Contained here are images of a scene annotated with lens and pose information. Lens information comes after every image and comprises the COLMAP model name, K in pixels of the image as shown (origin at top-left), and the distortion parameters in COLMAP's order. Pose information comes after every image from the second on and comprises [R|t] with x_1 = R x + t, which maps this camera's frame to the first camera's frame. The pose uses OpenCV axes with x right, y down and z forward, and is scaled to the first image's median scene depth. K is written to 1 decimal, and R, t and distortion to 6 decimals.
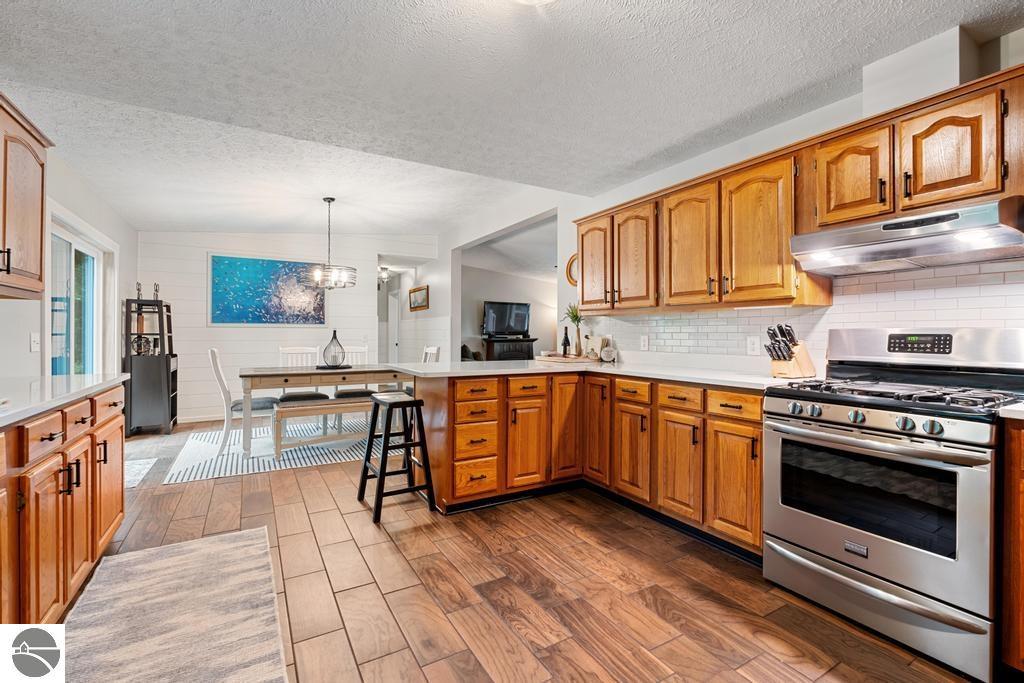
lens RADIAL K [[453.9, 0, 511.7], [0, 453.9, 332.5], [0, 0, 1]] dist [-0.005252, -0.000419]
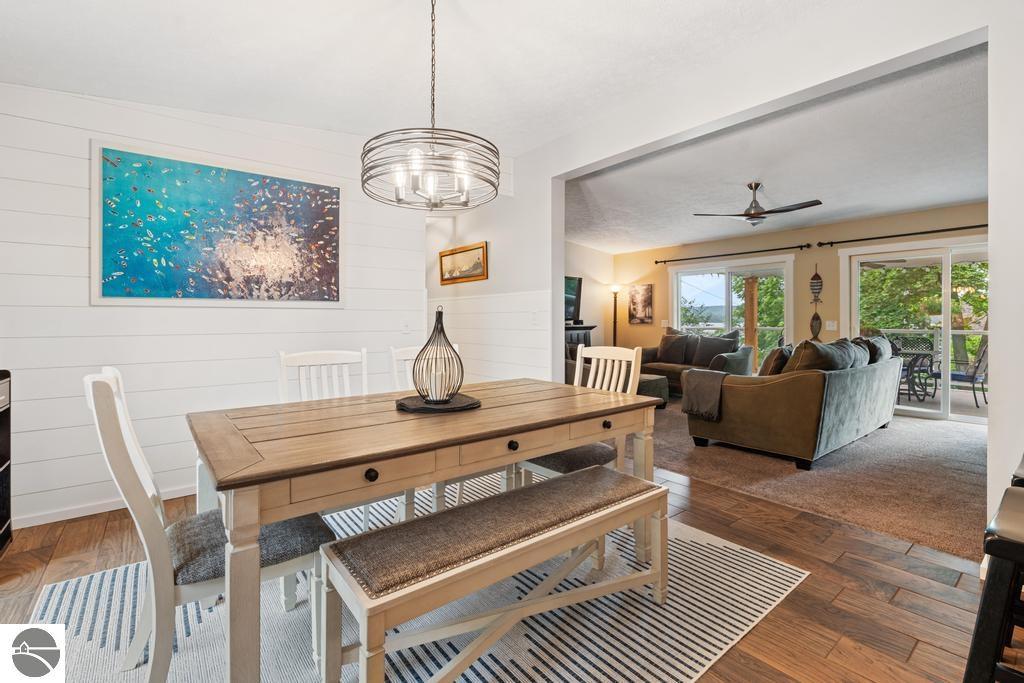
lens RADIAL K [[453.9, 0, 505.7], [0, 453.9, 318.4], [0, 0, 1]] dist [-0.005252, -0.000419]
pose [[0.991115, -0.003398, 0.132964, -0.251274], [0.003146, 0.999993, 0.002105, 0.000378], [-0.132971, -0.001668, 0.991119, 0.388144]]
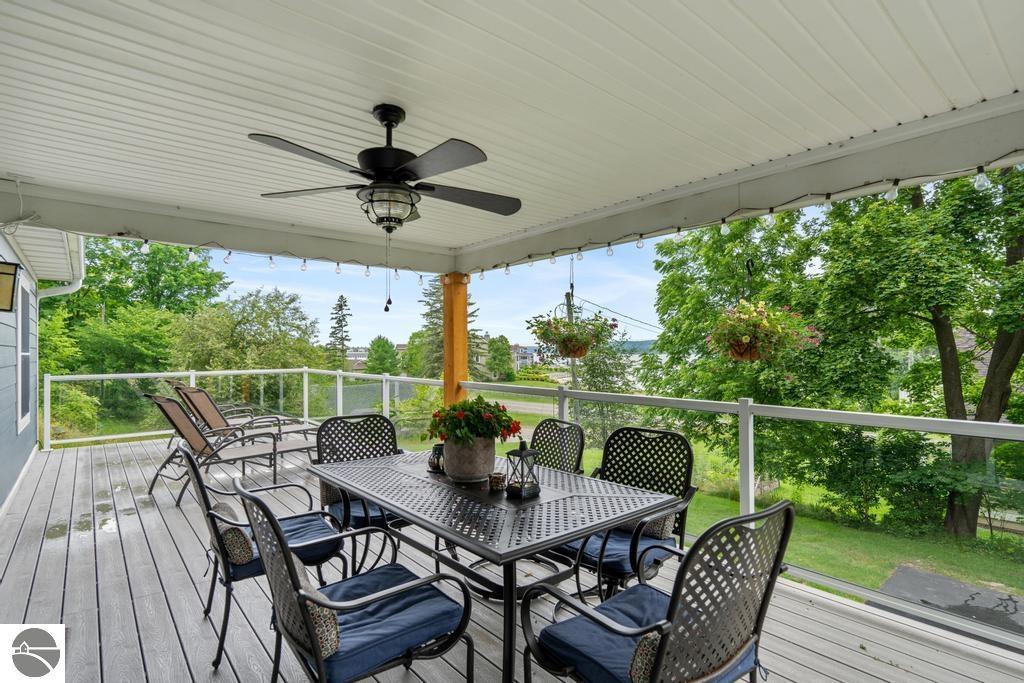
lens RADIAL K [[521.5, 0, 504.1], [0, 521.5, 346.9], [0, 0, 1]] dist [-0.006627, -0.000772]
pose [[0.986492, -0.008618, 0.163585, 0.568543], [0.009450, 0.999946, -0.004305, -0.010659], [-0.163539, 0.005792, 0.986520, 0.879383]]
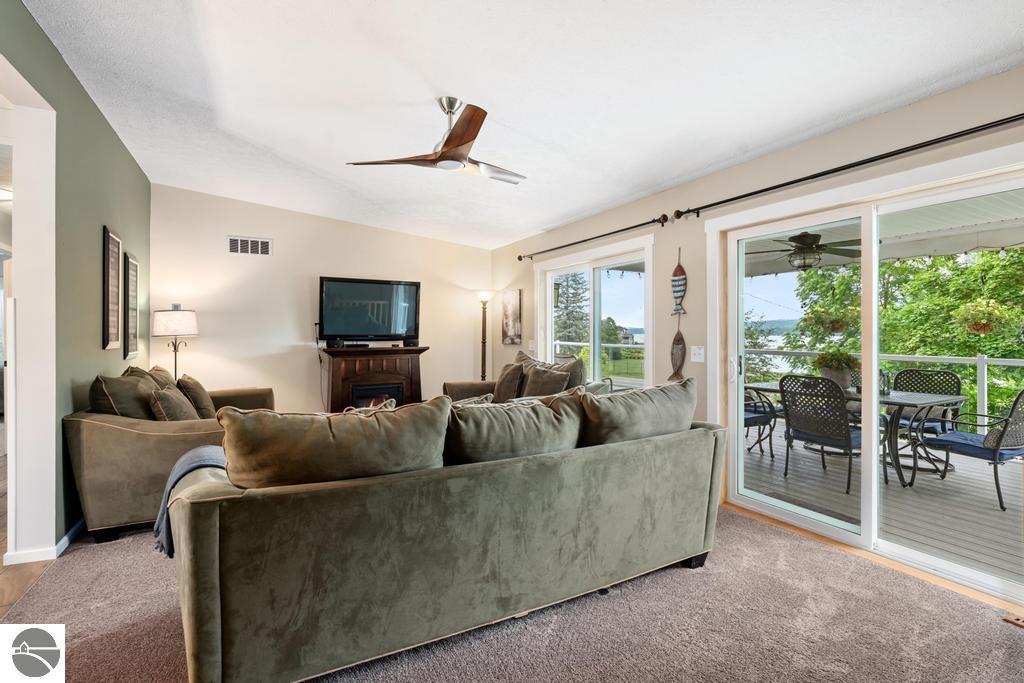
lens RADIAL K [[475.6, 0, 508.0], [0, 475.6, 329.2], [0, 0, 1]] dist [-0.005502, 0.000600]
pose [[0.999253, -0.005054, -0.038323, 0.230258], [0.004946, 0.999984, -0.002898, -0.007700], [0.038337, 0.002706, 0.999261, 0.603889]]
